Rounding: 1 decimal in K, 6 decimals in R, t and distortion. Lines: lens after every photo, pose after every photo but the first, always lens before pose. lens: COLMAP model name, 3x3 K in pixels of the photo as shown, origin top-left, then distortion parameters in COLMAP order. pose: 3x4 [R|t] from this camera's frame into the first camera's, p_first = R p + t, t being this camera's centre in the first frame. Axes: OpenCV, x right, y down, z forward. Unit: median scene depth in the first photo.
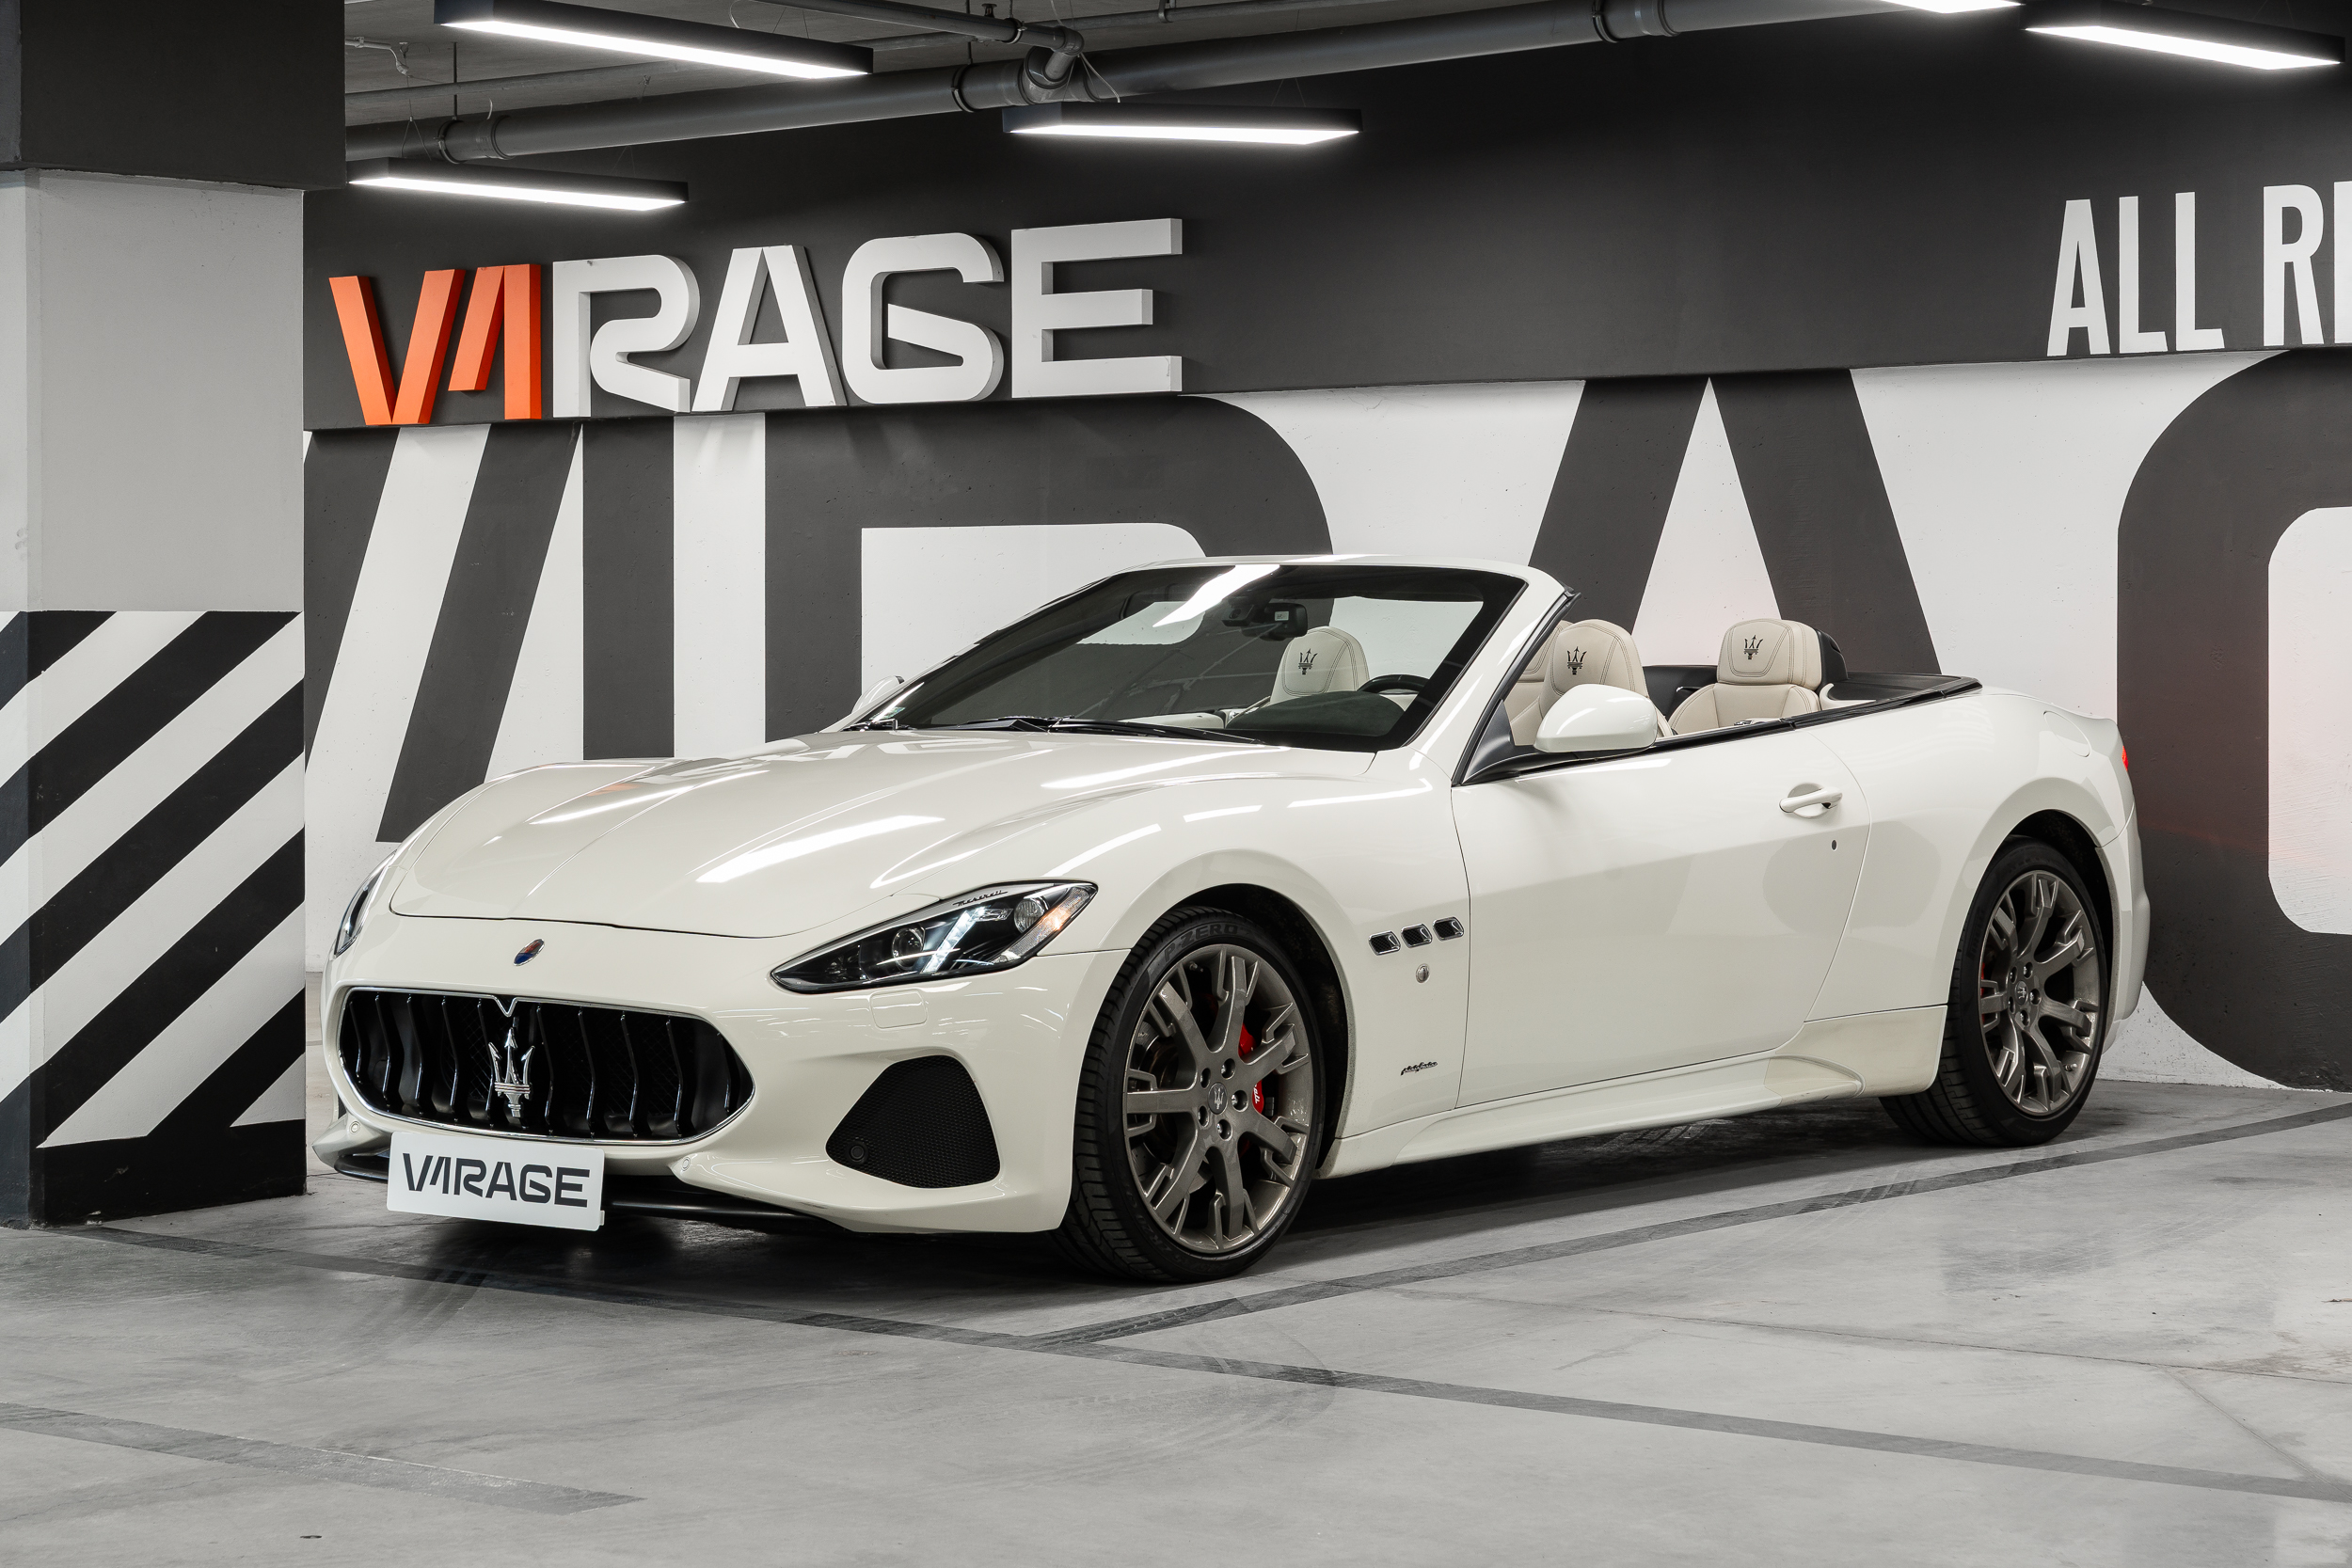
lens RADIAL K [[4789.0, 0, 1175.1], [0, 4789.0, 691.8], [0, 0, 1]] dist [0.018978, 0.036693]
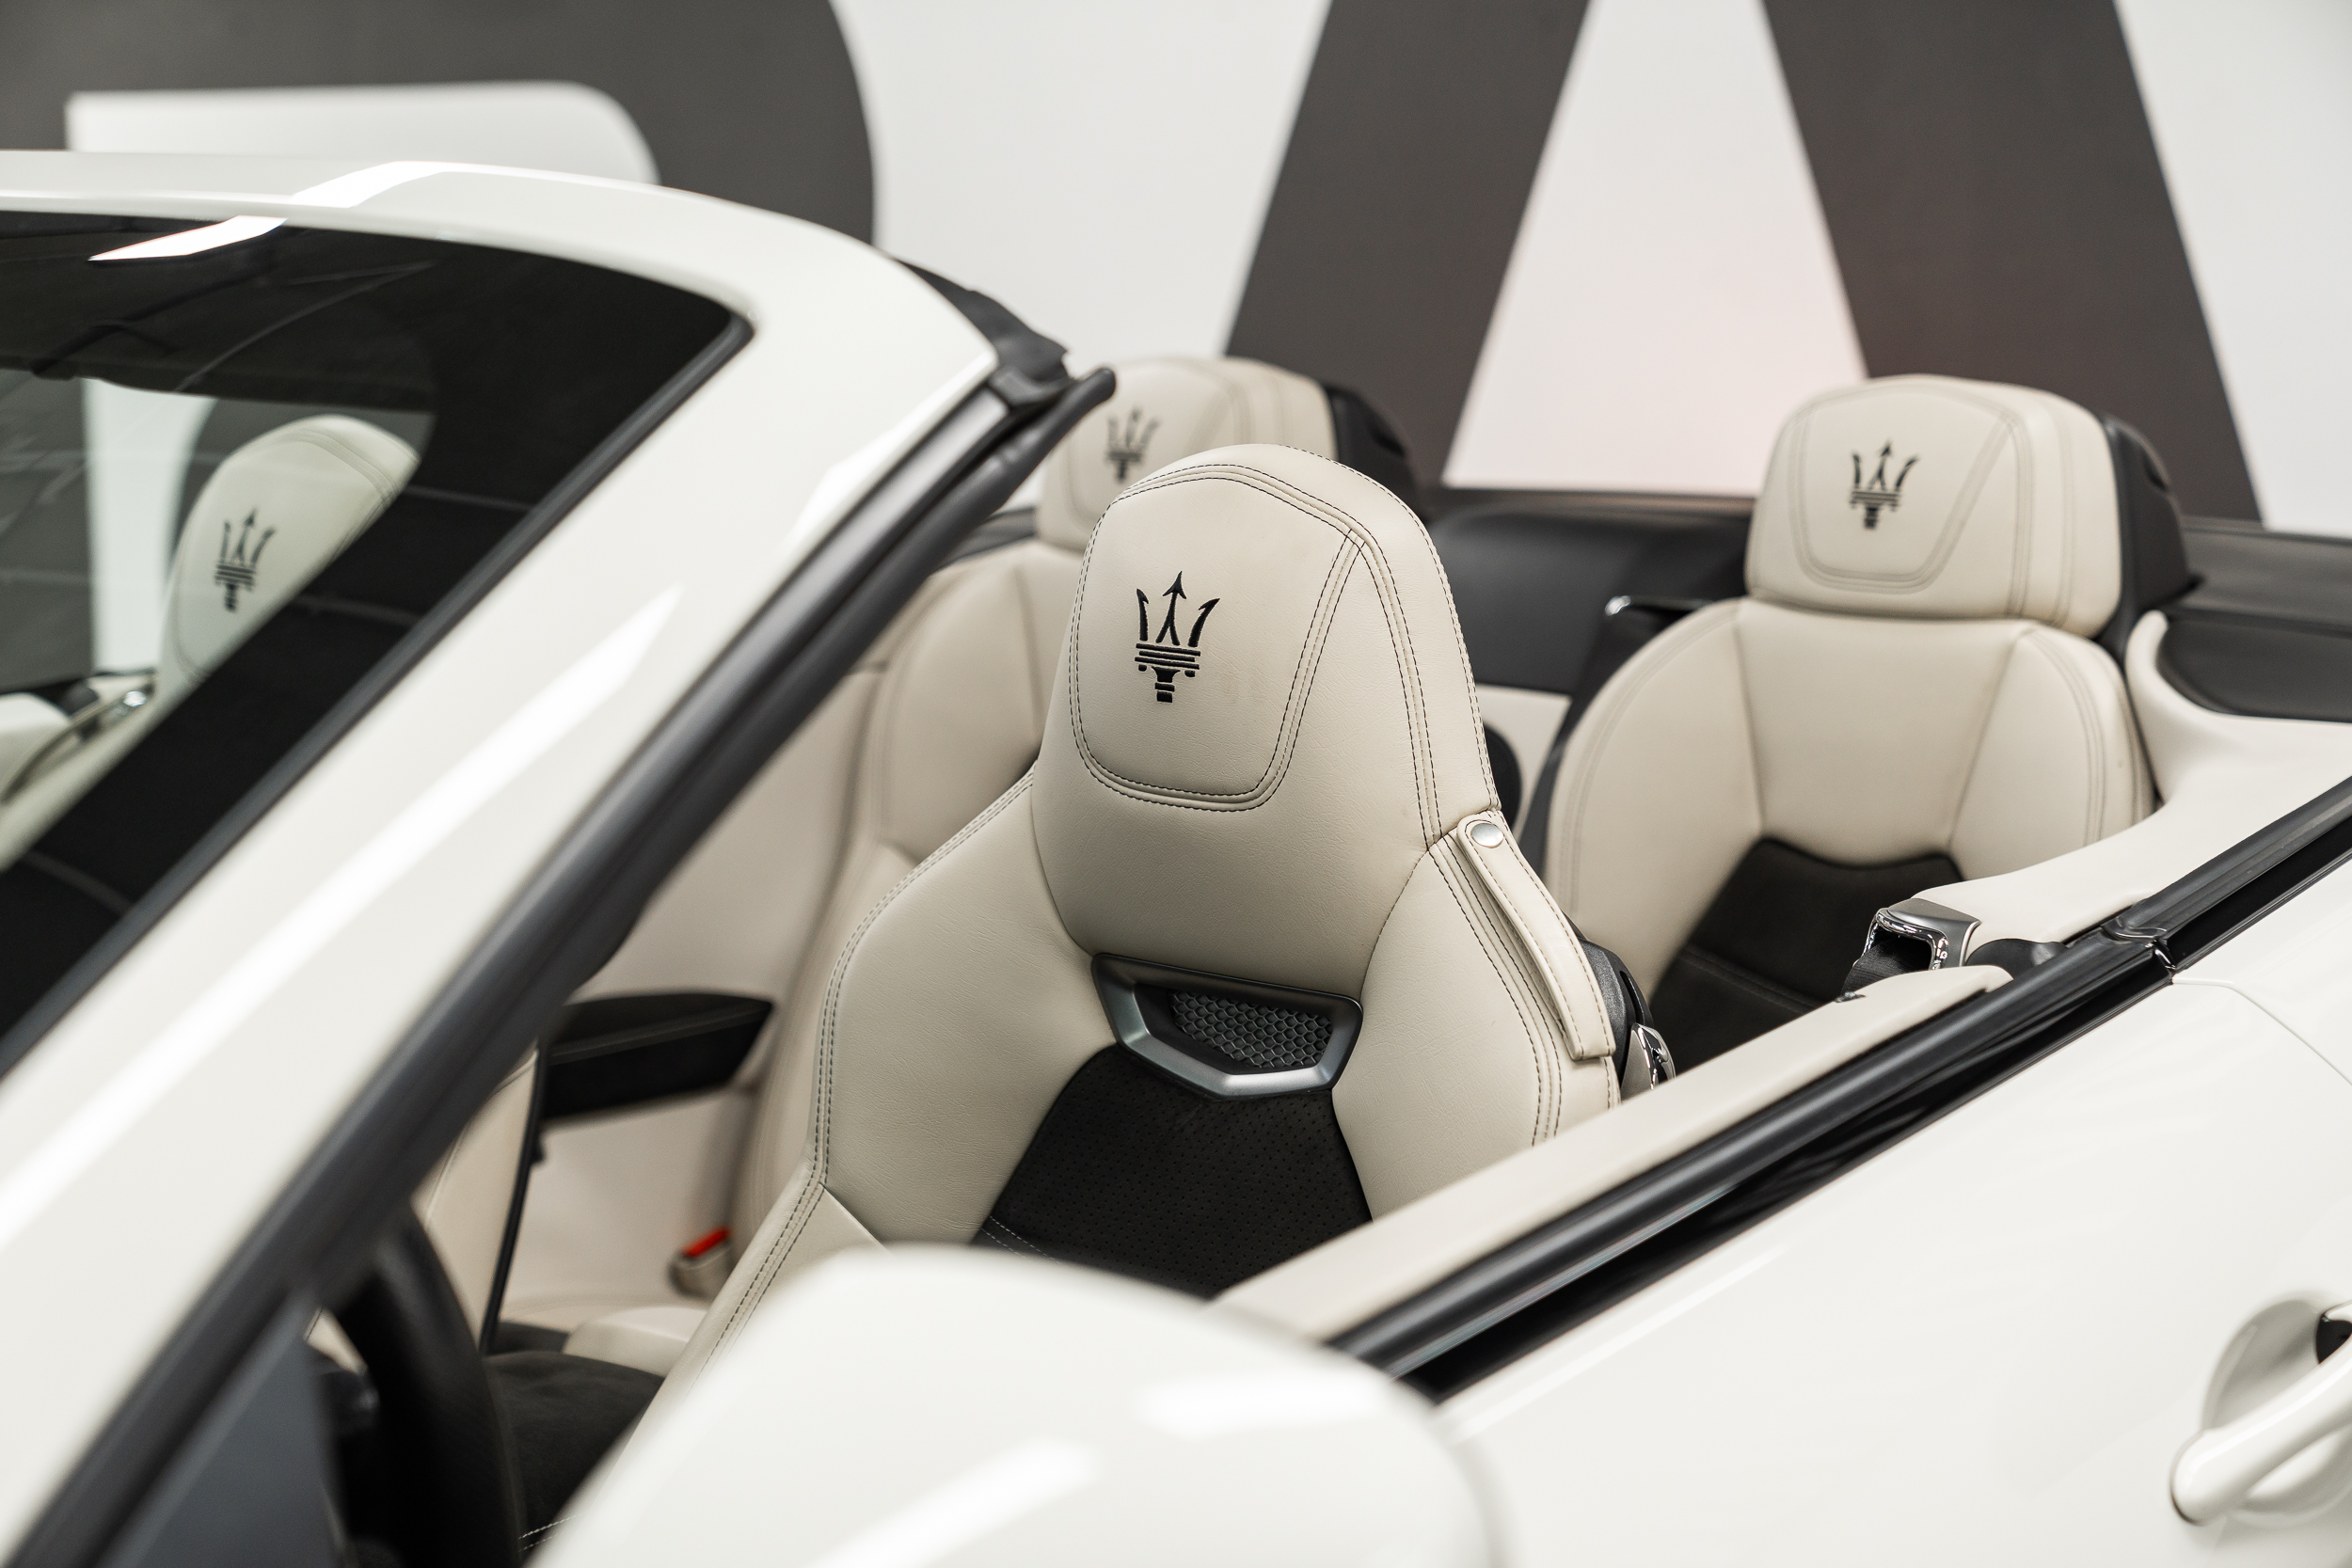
lens RADIAL K [[3790.4, 0, 1176.0], [0, 3790.4, 784.0], [0, 0, 1]] dist [0.006398, 0.013629]
pose [[0.999988, 0.001148, 0.004740, 0.099741], [-0.001780, 0.990762, 0.135599, -0.028143], [-0.004541, -0.135606, 0.990752, 0.993014]]
